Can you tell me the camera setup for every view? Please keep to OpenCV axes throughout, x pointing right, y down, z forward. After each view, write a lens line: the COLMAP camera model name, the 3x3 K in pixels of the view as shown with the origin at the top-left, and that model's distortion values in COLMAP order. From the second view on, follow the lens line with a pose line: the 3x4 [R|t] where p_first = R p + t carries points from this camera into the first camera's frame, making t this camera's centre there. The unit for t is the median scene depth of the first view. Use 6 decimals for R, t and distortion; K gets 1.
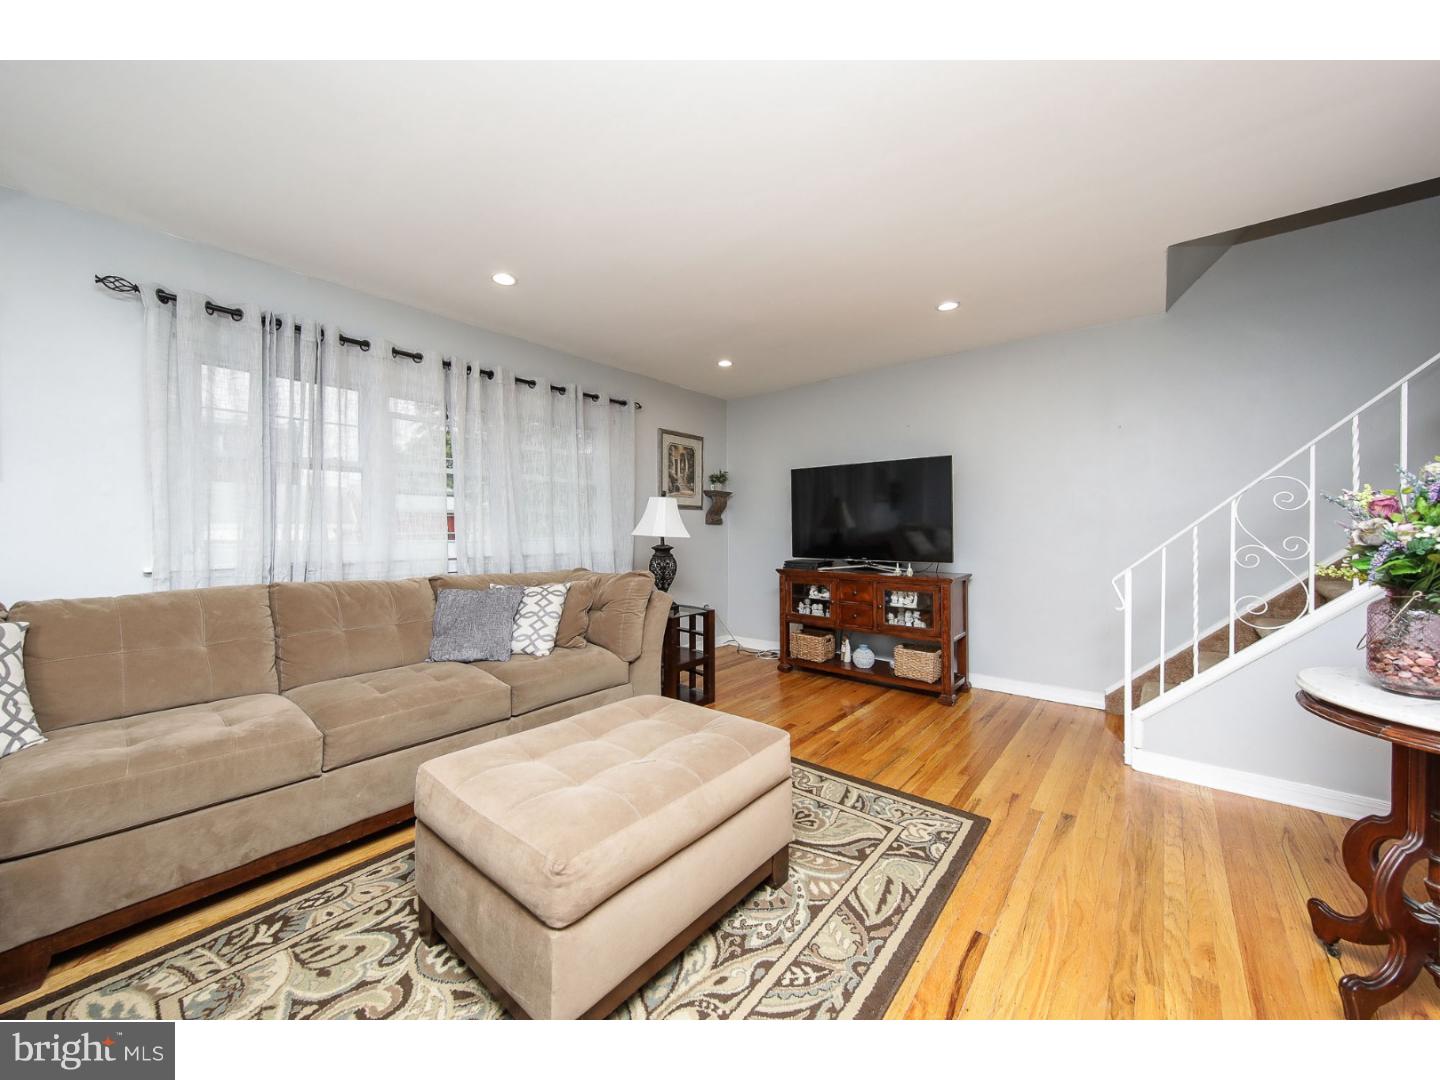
lens RADIAL K [[532.4, 0, 719.5], [0, 532.4, 524.2], [0, 0, 1]] dist [-0.000967, -0.000041]
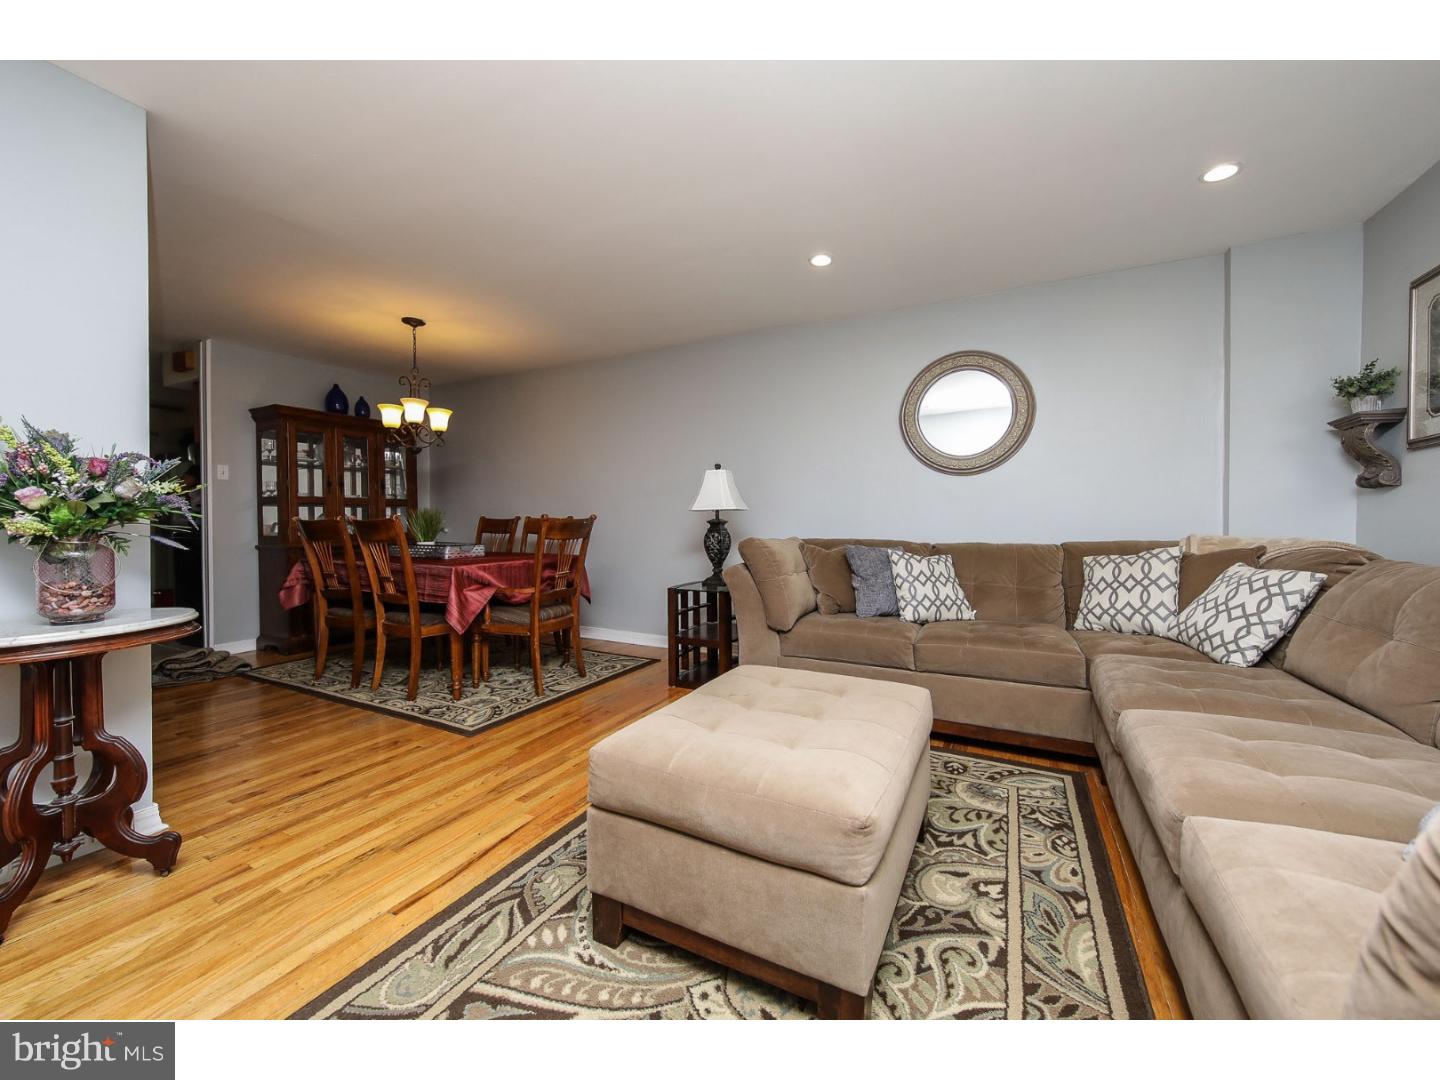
lens RADIAL K [[567.9, 0, 733.9], [0, 567.9, 526.9], [0, 0, 1]] dist [0.002339, 0.000107]
pose [[-0.974138, 0.007191, -0.225839, 0.127991], [0.005039, 0.999936, 0.010102, 0.082027], [0.225897, 0.008703, -0.974112, 2.088163]]
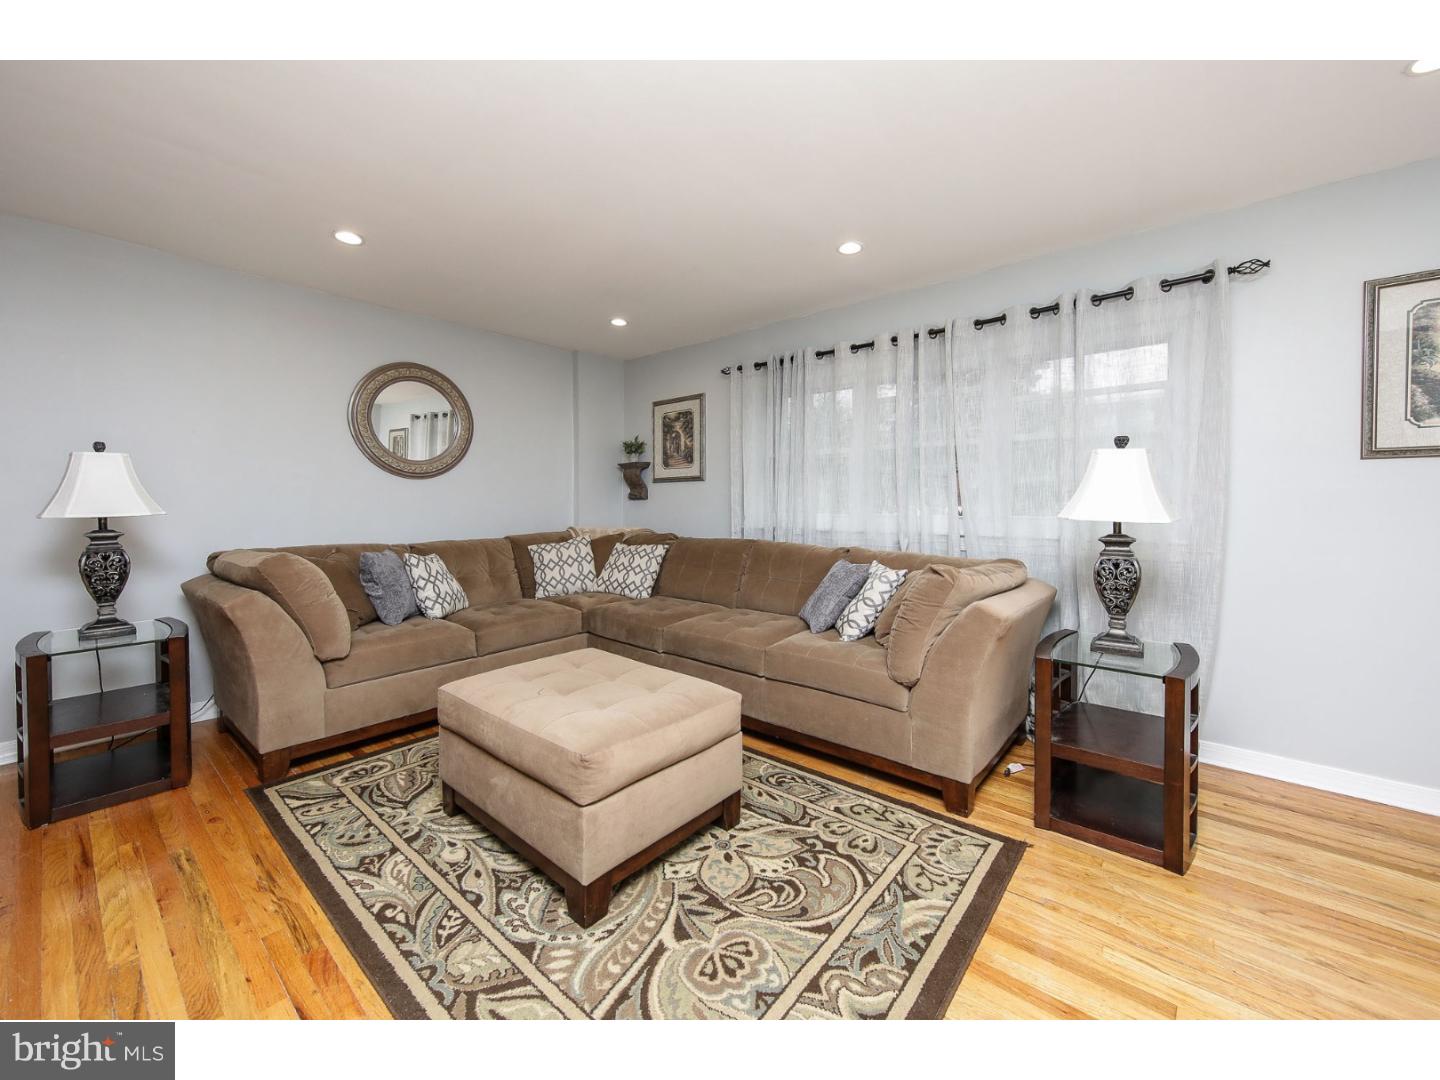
lens RADIAL K [[556.7, 0, 713.5], [0, 556.7, 515.0], [0, 0, 1]] dist [0.000453, 0.000126]
pose [[-0.009975, 0.026408, -0.999601, 1.113480], [0.004672, 0.999642, 0.026362, 0.000711], [0.999939, -0.004407, -0.010095, 1.381312]]
